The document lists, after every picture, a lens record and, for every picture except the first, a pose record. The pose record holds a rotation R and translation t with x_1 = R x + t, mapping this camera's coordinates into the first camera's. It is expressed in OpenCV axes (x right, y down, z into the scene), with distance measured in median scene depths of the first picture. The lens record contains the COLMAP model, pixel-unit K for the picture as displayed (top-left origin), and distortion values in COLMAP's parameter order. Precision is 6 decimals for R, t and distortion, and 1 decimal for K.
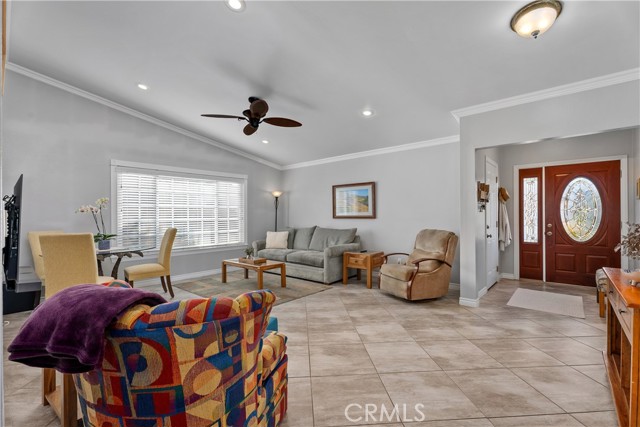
lens RADIAL K [[287.9, 0, 318.6], [0, 287.9, 213.2], [0, 0, 1]] dist [-0.001538, -0.002203]
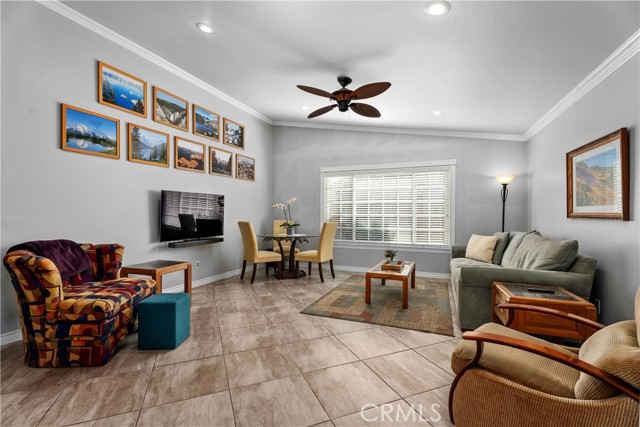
lens RADIAL K [[287.9, 0, 319.0], [0, 287.9, 213.8], [0, 0, 1]] dist [-0.001538, -0.002203]
pose [[0.320104, 0.013914, -0.947280, 0.425610], [0.001991, 0.999880, 0.015359, 0.001623], [0.947380, -0.006802, 0.320038, 0.467165]]
